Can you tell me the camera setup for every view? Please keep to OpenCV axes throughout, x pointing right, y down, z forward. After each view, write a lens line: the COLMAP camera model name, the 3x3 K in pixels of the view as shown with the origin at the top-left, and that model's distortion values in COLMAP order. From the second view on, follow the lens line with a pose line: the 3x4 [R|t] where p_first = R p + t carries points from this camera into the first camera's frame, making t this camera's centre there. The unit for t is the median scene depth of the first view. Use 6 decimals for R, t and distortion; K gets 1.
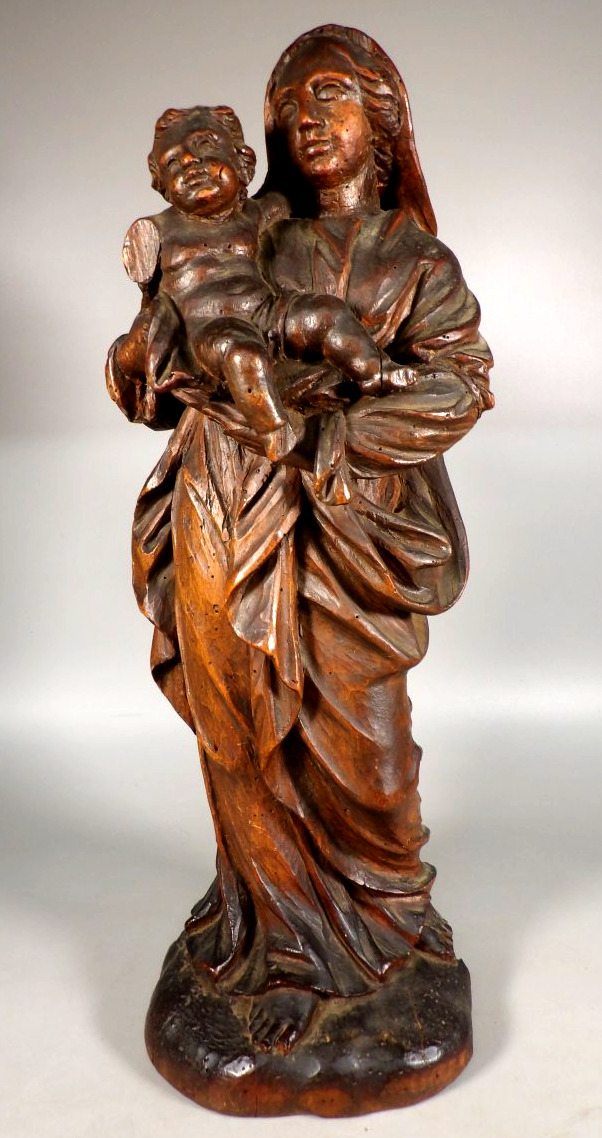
lens RADIAL K [[918.2, 0, 301.0], [0, 918.2, 569.0], [0, 0, 1]] dist [0.003970, 0.001343]
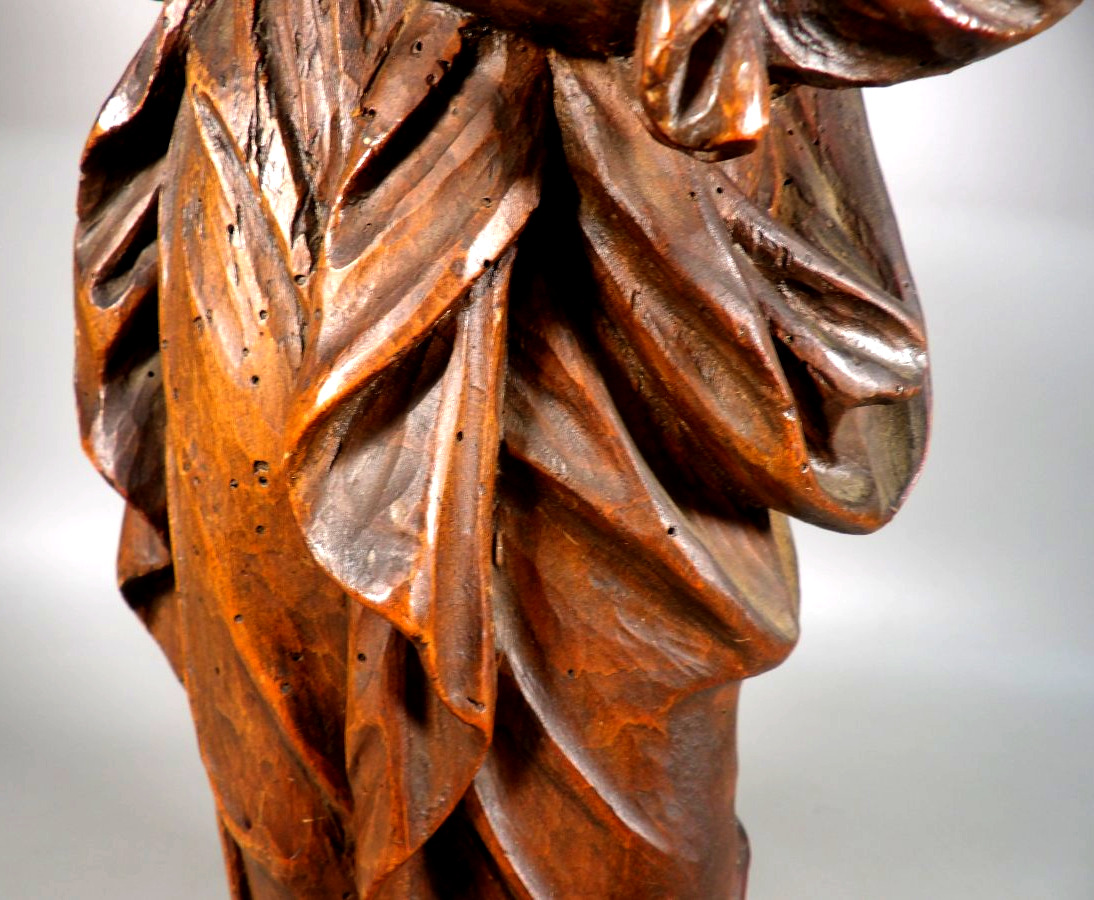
lens RADIAL K [[931.0, 0, 511.0], [0, 931.0, 482.1], [0, 0, 1]] dist [-0.002116, 0.000565]
pose [[0.990947, 0.071344, 0.113728, -0.039005], [-0.082060, 0.992326, 0.092499, 0.006526], [-0.106256, -0.100994, 0.989197, 0.649770]]
